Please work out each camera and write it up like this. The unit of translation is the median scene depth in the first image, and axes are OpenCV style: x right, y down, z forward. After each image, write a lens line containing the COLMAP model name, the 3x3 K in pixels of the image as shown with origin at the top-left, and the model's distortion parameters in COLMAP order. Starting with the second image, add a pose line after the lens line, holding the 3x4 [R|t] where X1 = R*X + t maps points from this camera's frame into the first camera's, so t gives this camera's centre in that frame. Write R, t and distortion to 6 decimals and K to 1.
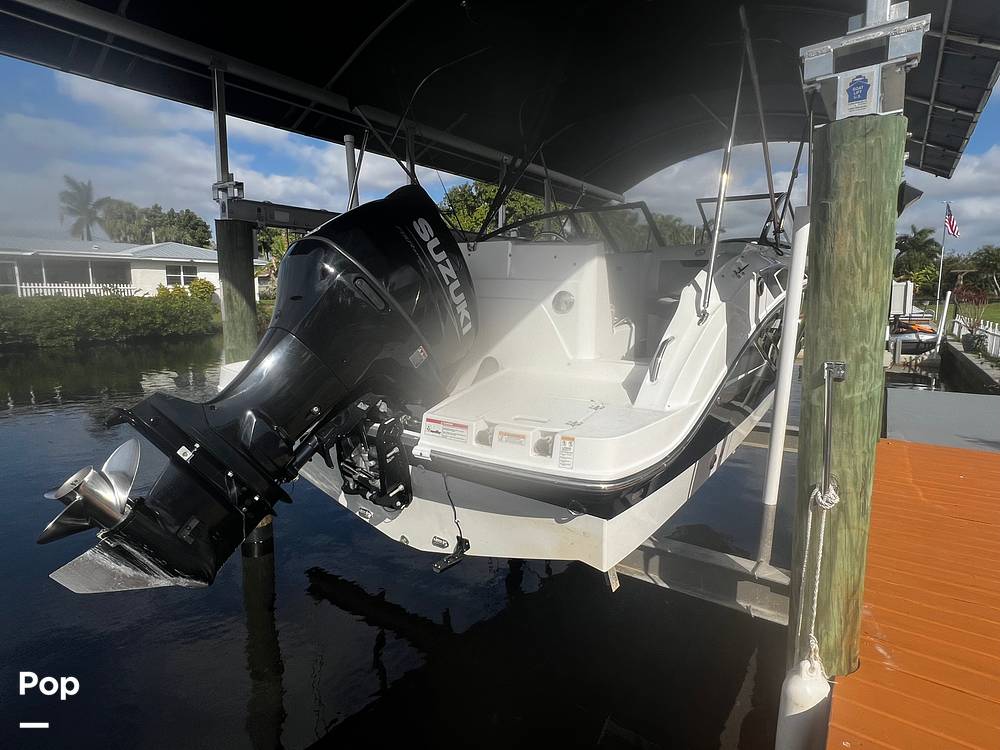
lens RADIAL K [[542.8, 0, 457.8], [0, 542.8, 369.3], [0, 0, 1]] dist [-0.003501, 0.003237]
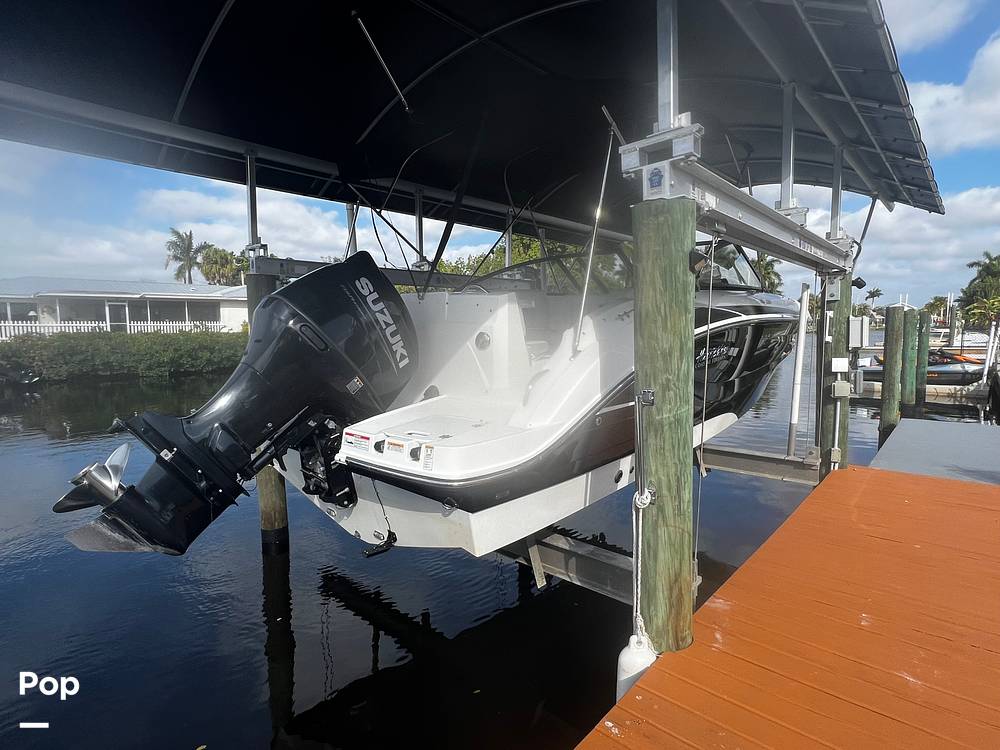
lens RADIAL K [[542.8, 0, 489.5], [0, 542.8, 367.5], [0, 0, 1]] dist [-0.003501, 0.003237]
pose [[0.993502, -0.000967, -0.113812, 0.368456], [-0.005708, 0.998282, -0.058309, 0.007801], [0.113673, 0.058580, 0.991790, -0.223971]]
